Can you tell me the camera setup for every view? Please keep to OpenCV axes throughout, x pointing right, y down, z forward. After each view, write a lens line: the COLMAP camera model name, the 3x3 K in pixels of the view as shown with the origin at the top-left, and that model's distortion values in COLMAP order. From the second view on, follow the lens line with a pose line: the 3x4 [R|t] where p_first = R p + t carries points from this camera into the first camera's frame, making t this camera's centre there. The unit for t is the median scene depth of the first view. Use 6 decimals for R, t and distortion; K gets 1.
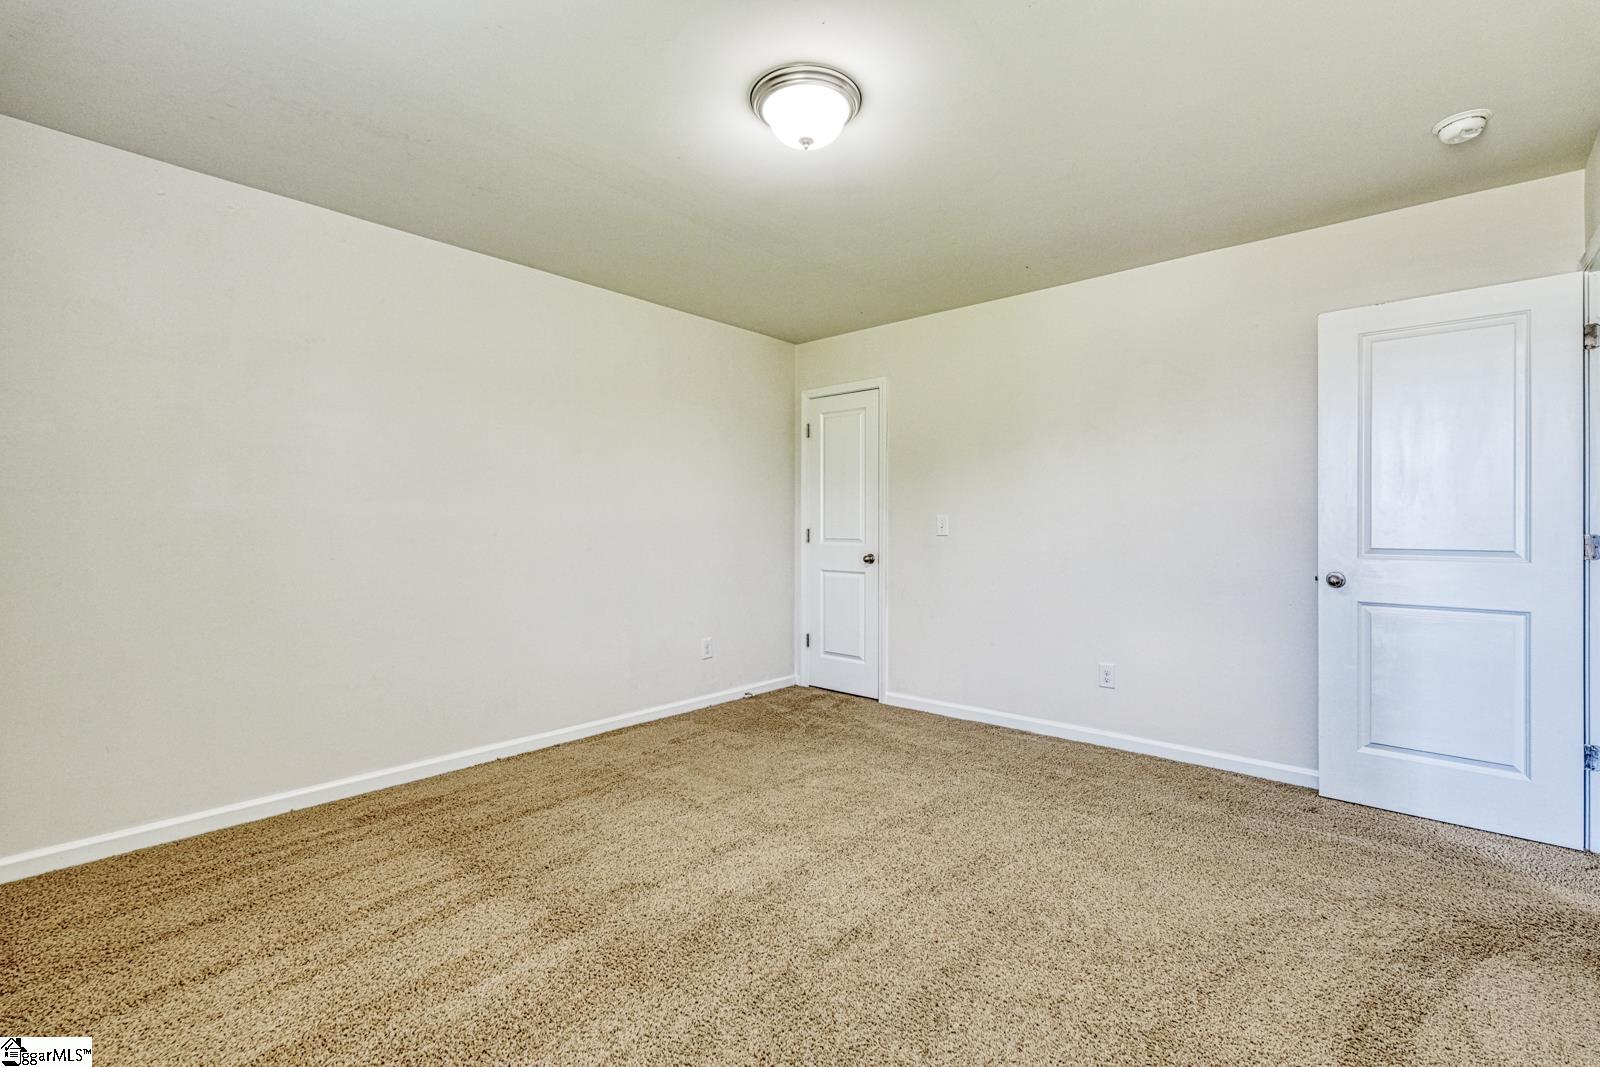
lens RADIAL K [[694.6, 0, 802.6], [0, 694.6, 525.0], [0, 0, 1]] dist [0.000650, 0.000134]
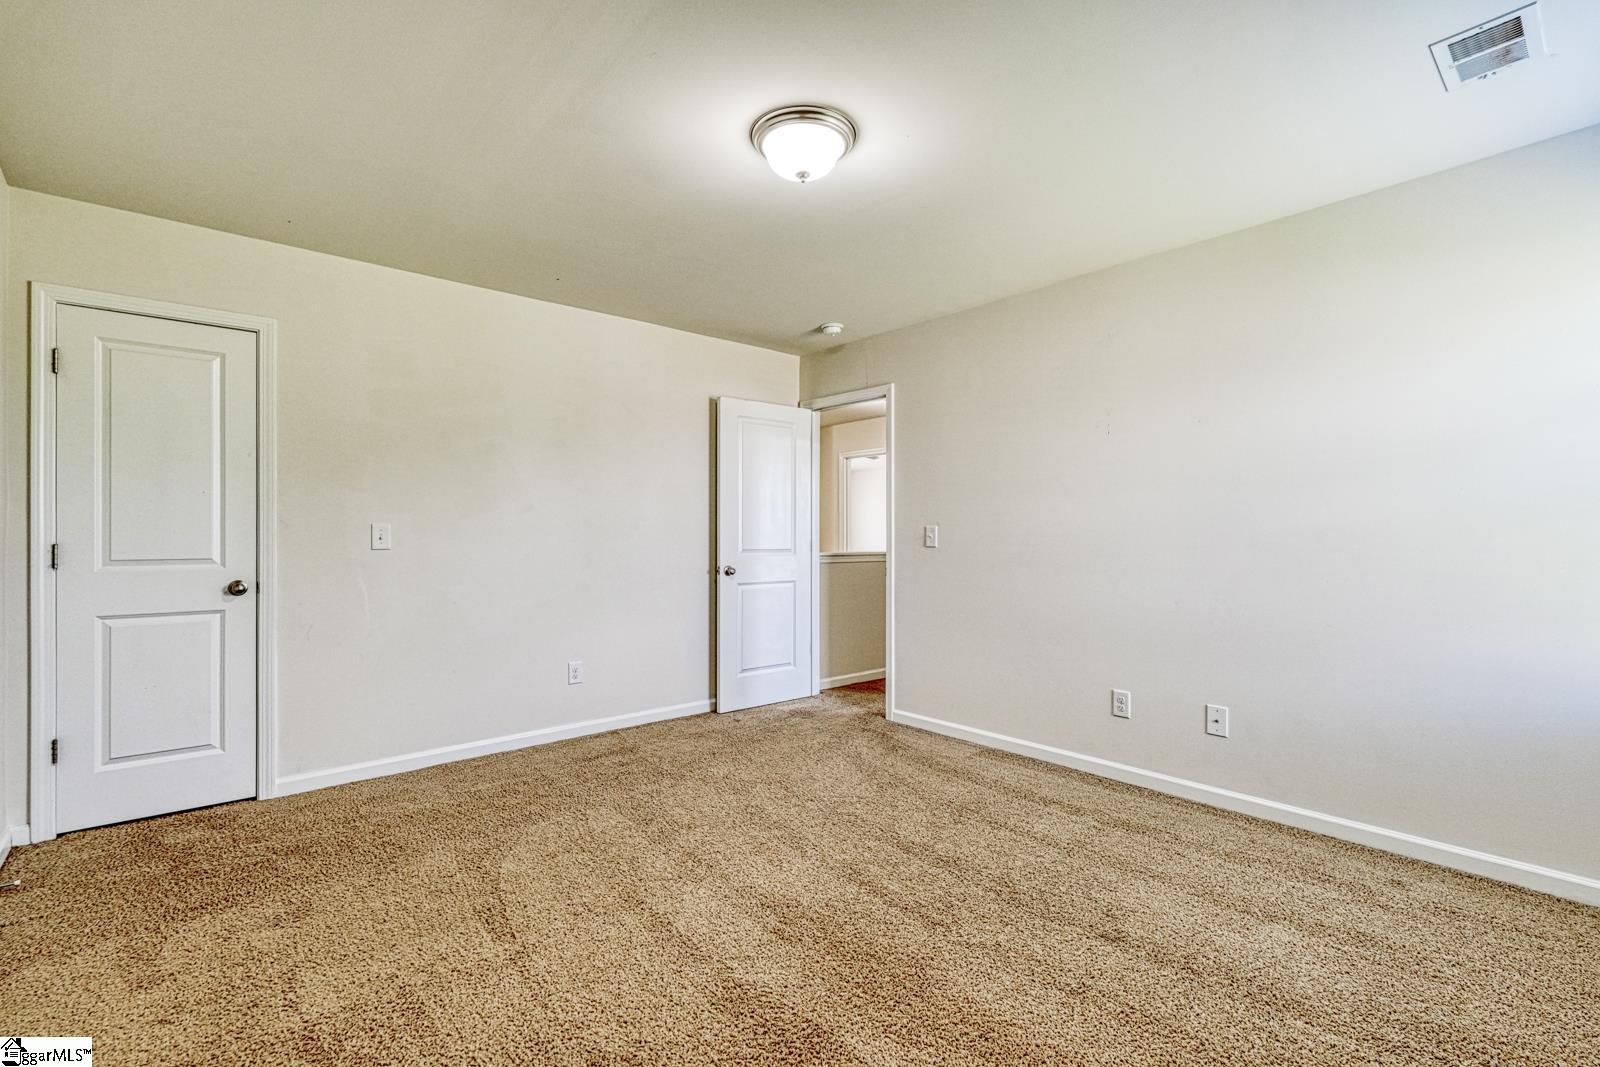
lens RADIAL K [[718.3, 0, 779.2], [0, 718.3, 536.7], [0, 0, 1]] dist [0.000530, 0.000151]
pose [[0.158924, -0.006887, 0.987267, -0.761948], [-0.001878, 0.999972, 0.007277, -0.008458], [-0.987289, -0.003011, 0.158906, 0.602717]]
